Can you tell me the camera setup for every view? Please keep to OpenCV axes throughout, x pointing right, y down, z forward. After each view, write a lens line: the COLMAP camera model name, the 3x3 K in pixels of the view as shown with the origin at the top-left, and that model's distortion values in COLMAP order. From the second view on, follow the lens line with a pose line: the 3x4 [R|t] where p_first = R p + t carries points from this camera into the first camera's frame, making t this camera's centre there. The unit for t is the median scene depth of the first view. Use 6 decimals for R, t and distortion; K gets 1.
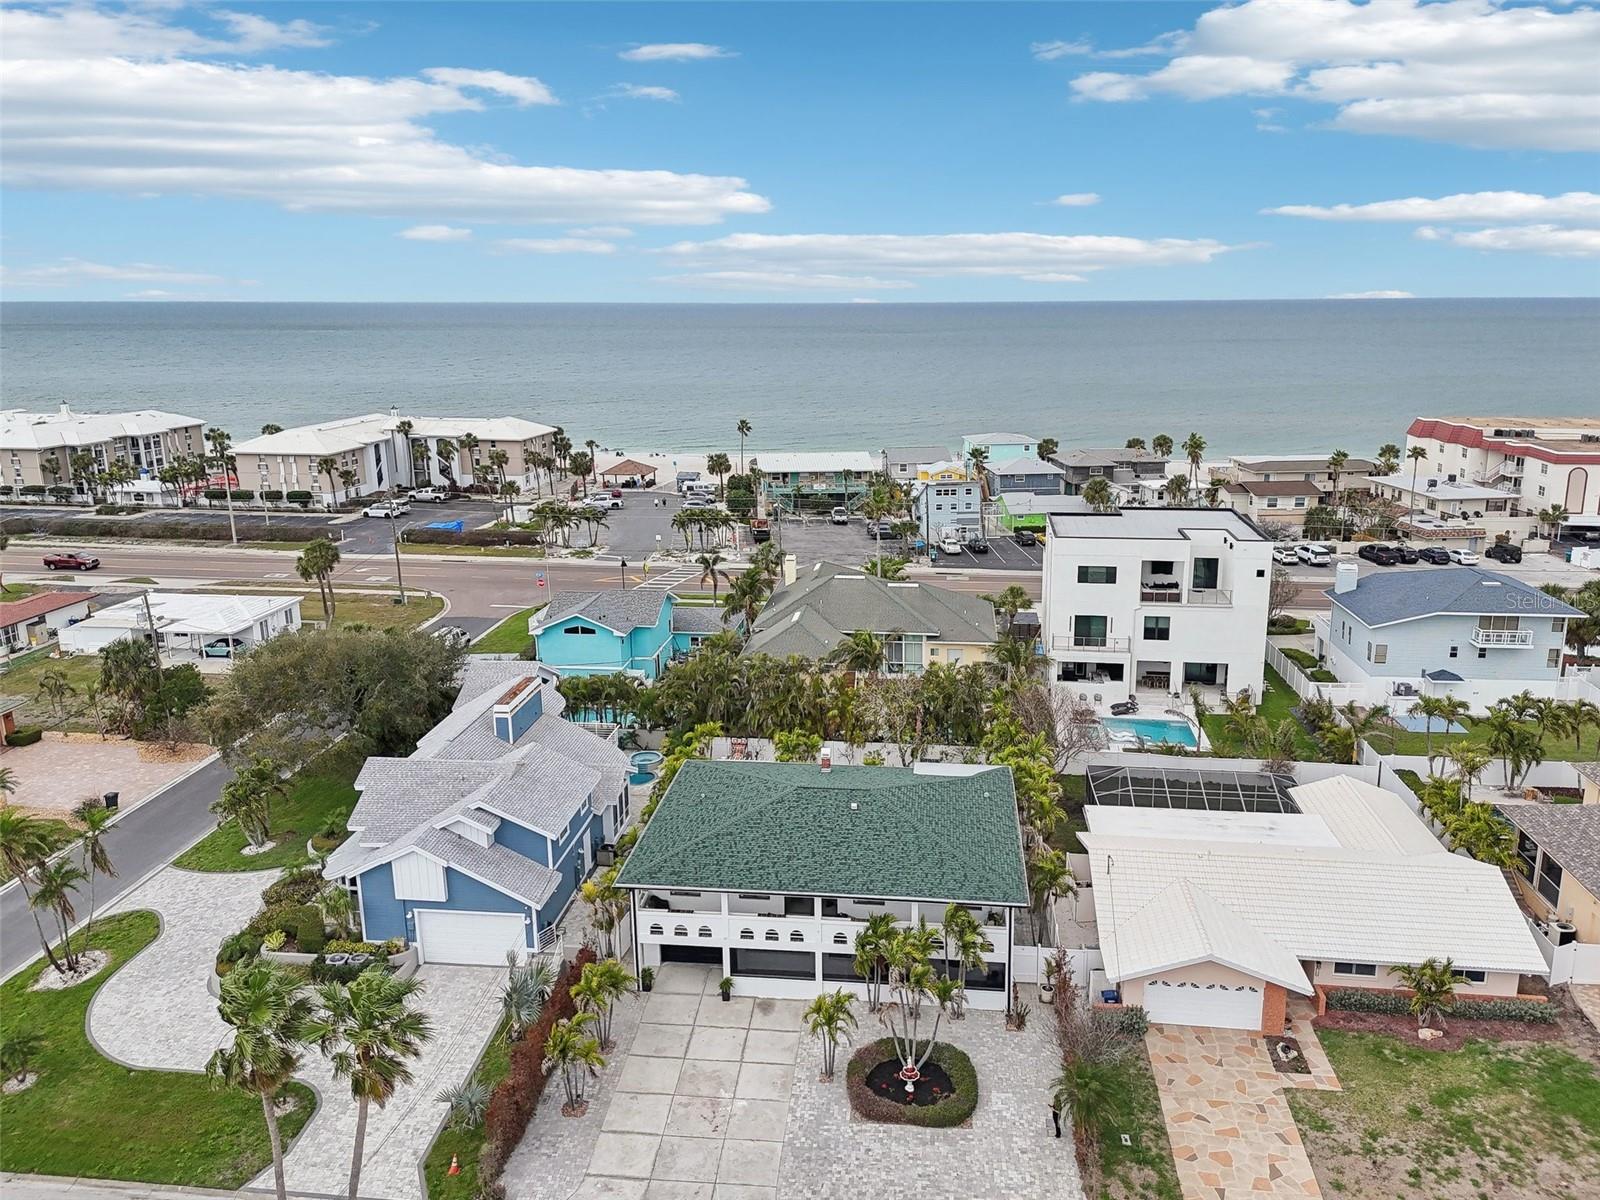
lens RADIAL K [[1194.1, 0, 825.9], [0, 1194.1, 594.1], [0, 0, 1]] dist [0.084529, -0.091663]
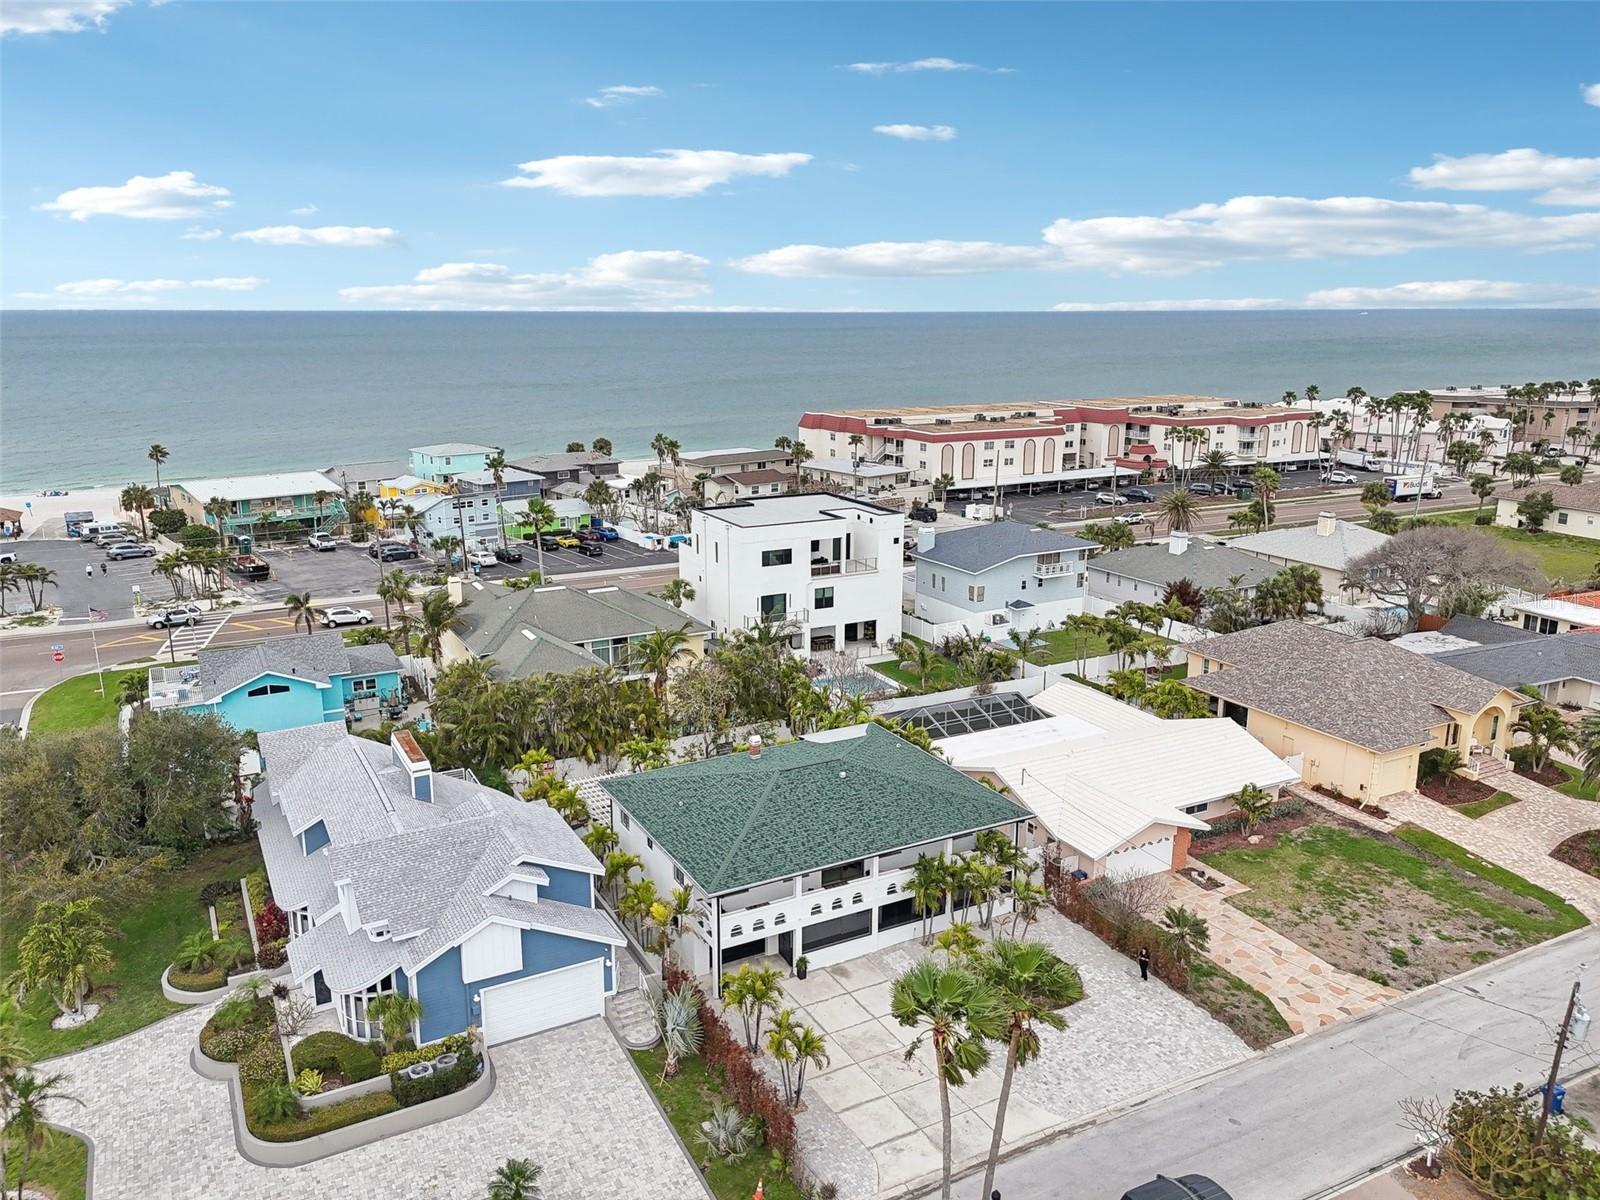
lens RADIAL K [[1190.7, 0, 800.0], [0, 1190.7, 600.0], [0, 0, 1]] dist [0.081970, -0.083489]
pose [[0.825642, -0.131289, 0.548706, -0.366785], [0.133334, 0.990404, 0.036345, -0.013715], [-0.548213, 0.043153, 0.835225, 0.076768]]
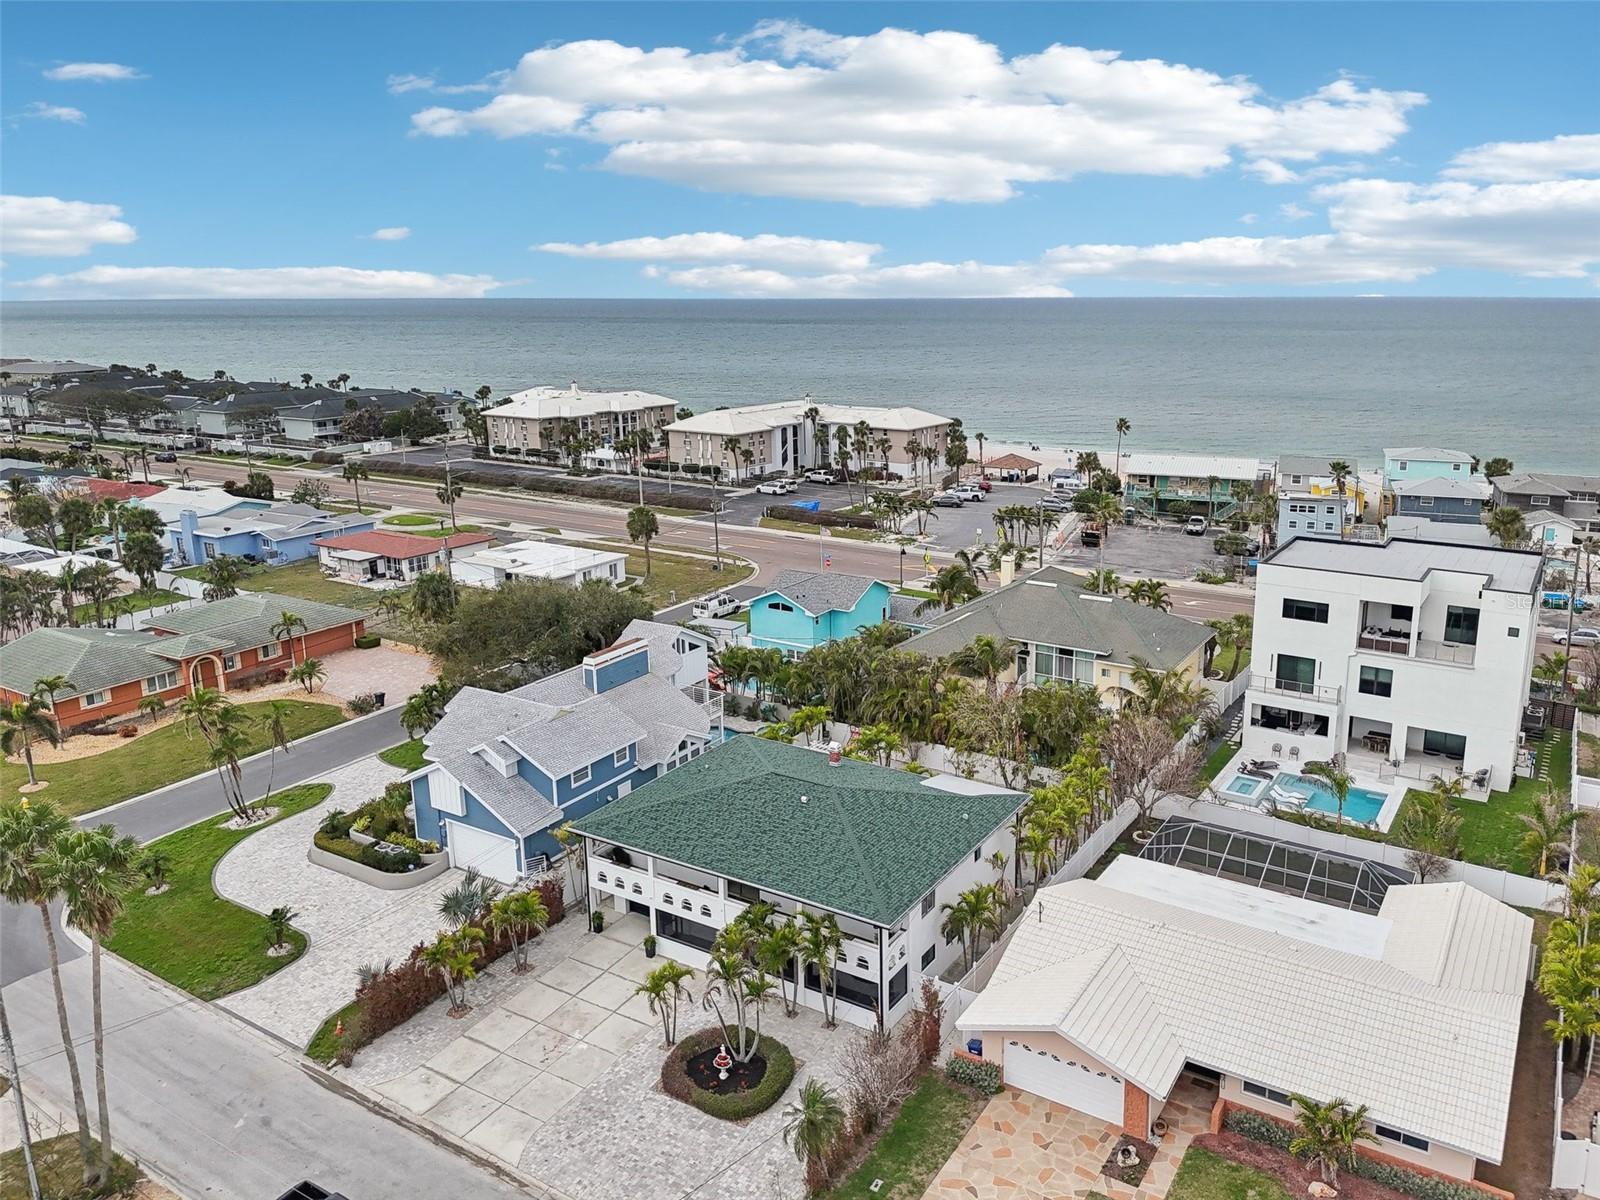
lens RADIAL K [[1202.9, 0, 826.0], [0, 1202.9, 561.2], [0, 0, 1]] dist [0.076172, -0.086355]
pose [[0.900152, 0.095276, -0.425028, 0.289920], [-0.104389, 0.994535, 0.001859, -0.017779], [0.422882, 0.042695, 0.905178, 0.048296]]
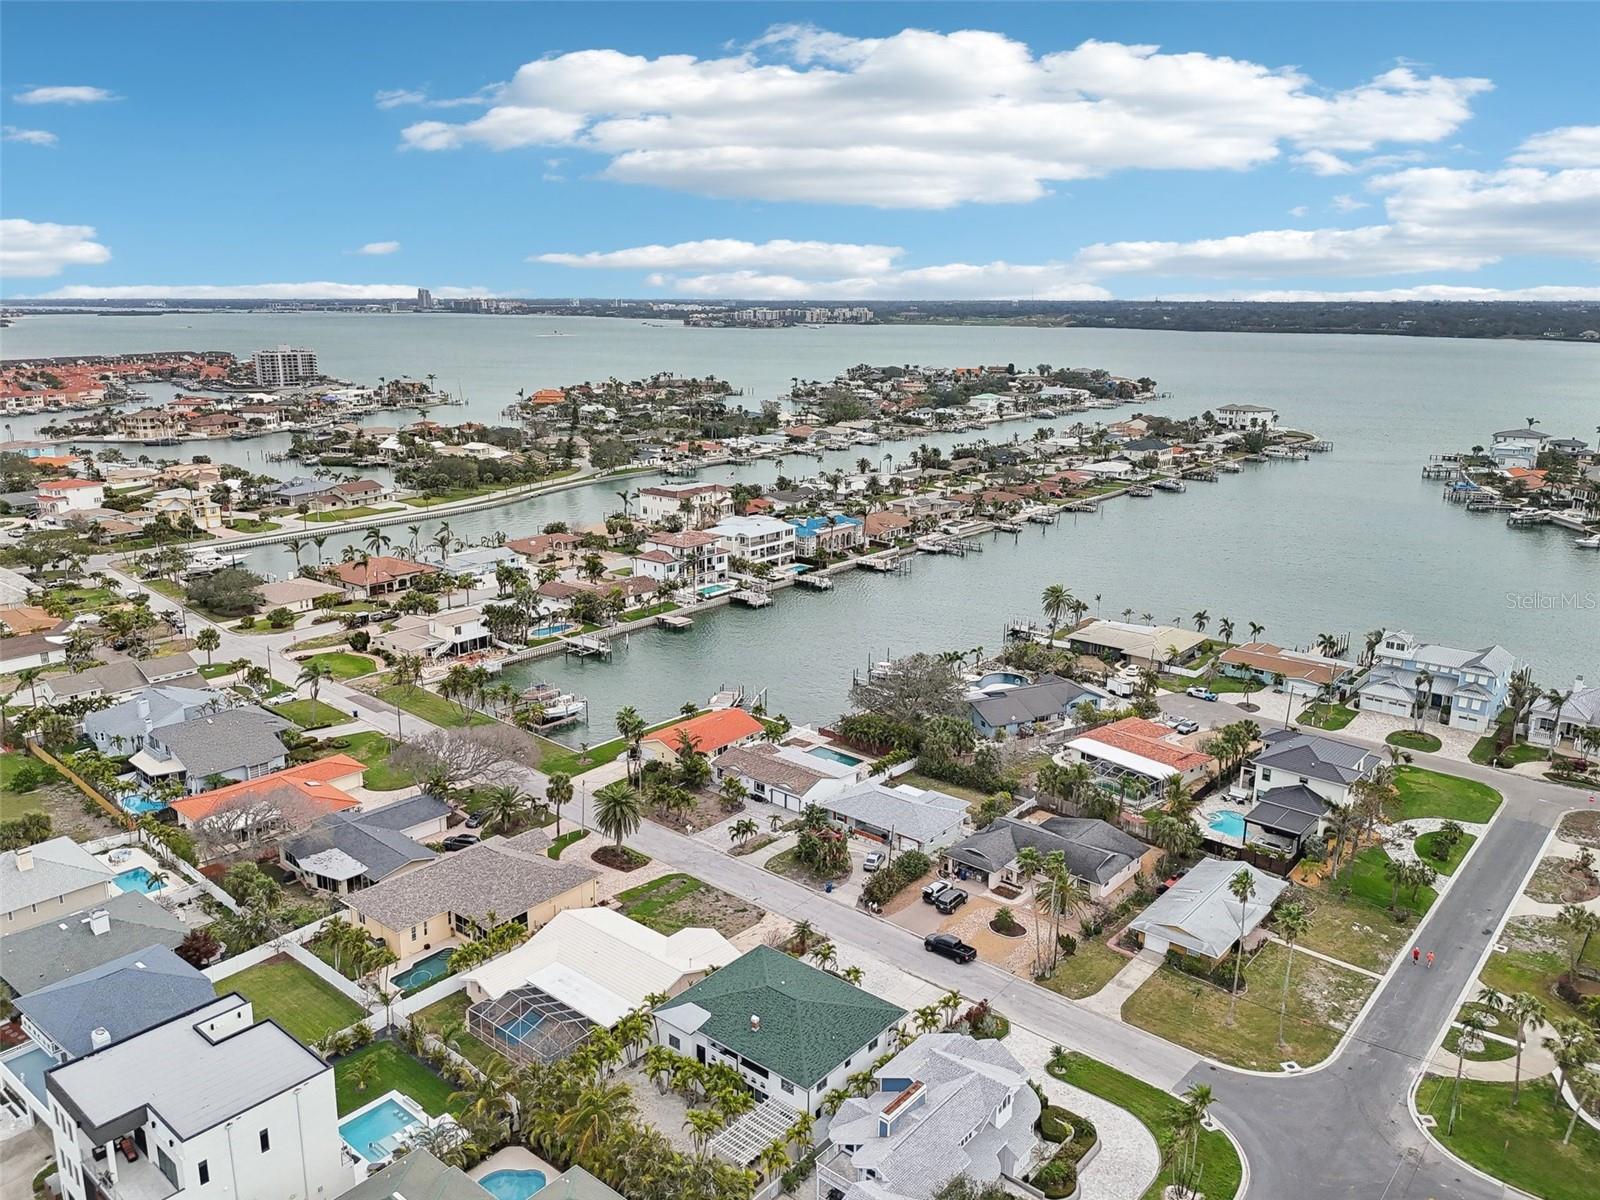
lens RADIAL K [[1190.7, 0, 800.0], [0, 1190.7, 600.0], [0, 0, 1]] dist [0.081970, -0.083489]
pose [[-0.826379, -0.133400, 0.547085, -0.621403], [0.139964, 0.892387, 0.429016, -0.765456], [-0.545442, 0.431102, -0.718779, 1.349544]]
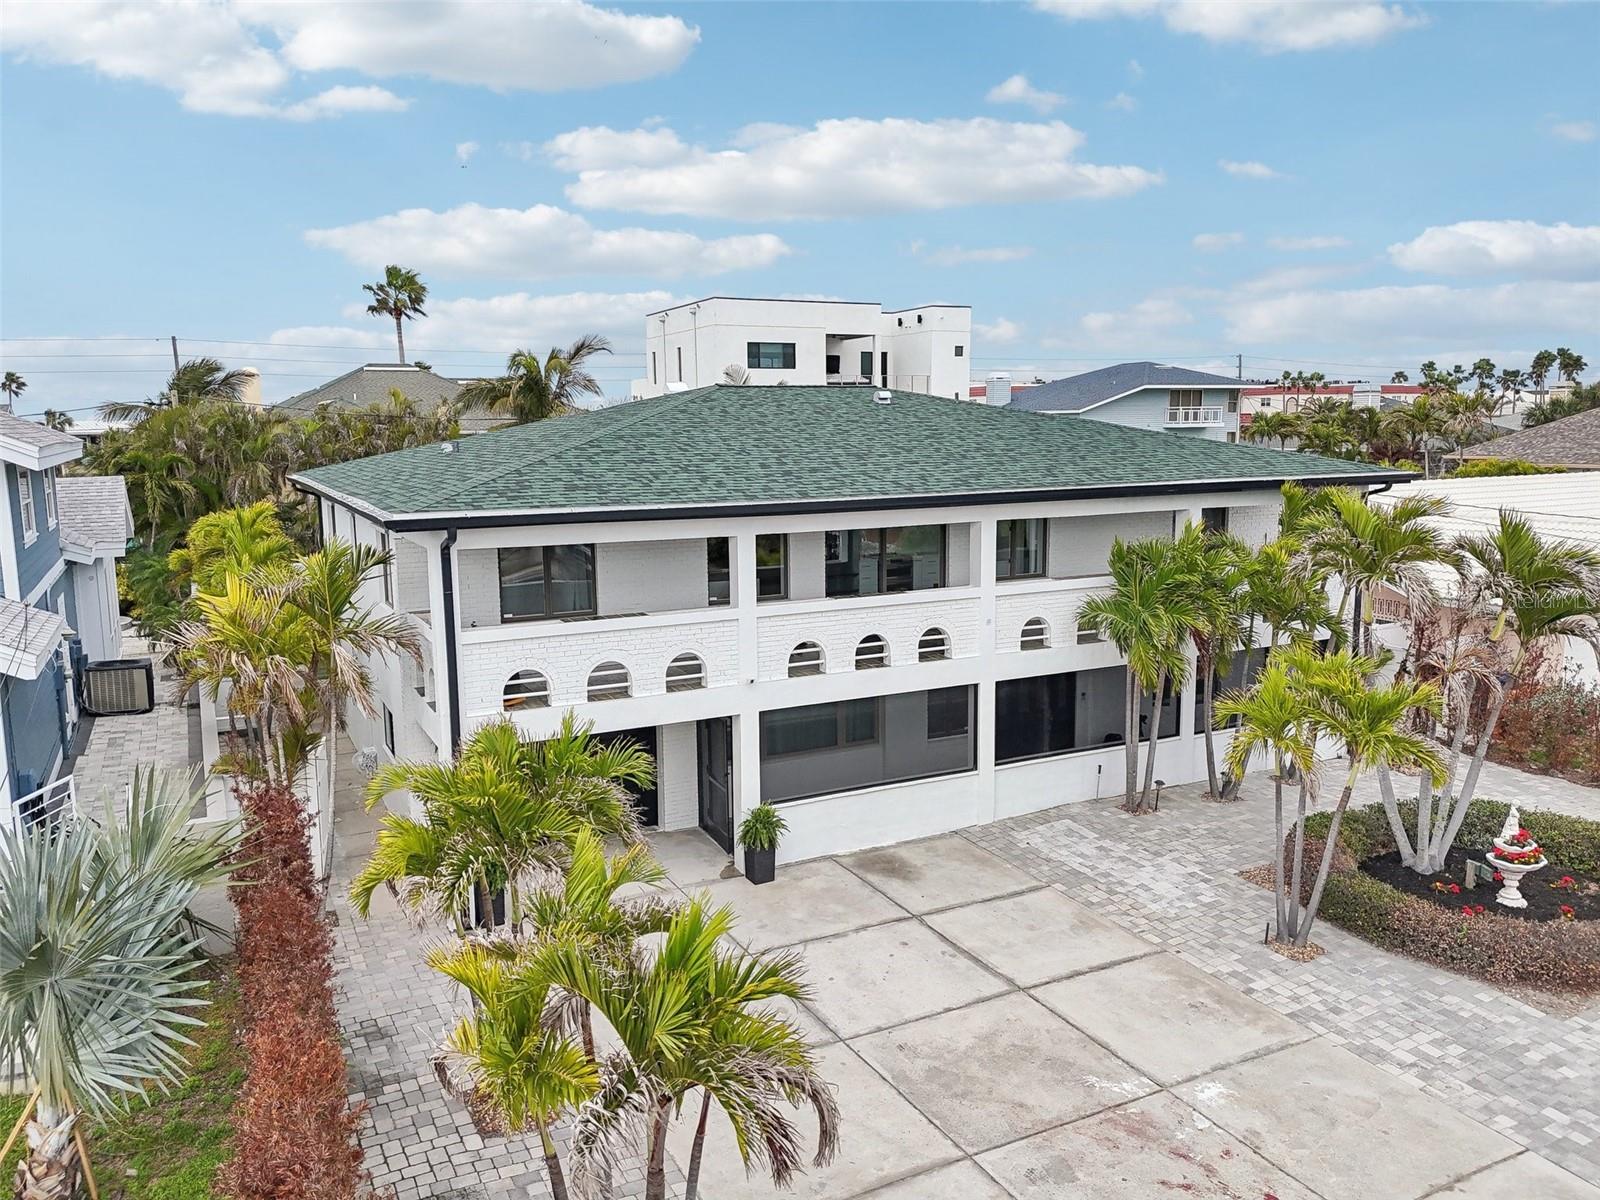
lens RADIAL K [[1164.6, 0, 800.0], [0, 1164.6, 600.0], [0, 0, 1]] dist [0.154346, -0.192077]
pose [[0.840380, -0.086303, 0.535082, -0.142254], [0.138264, 0.988714, -0.057684, 0.170804], [-0.524065, 0.122459, 0.842828, 0.436108]]
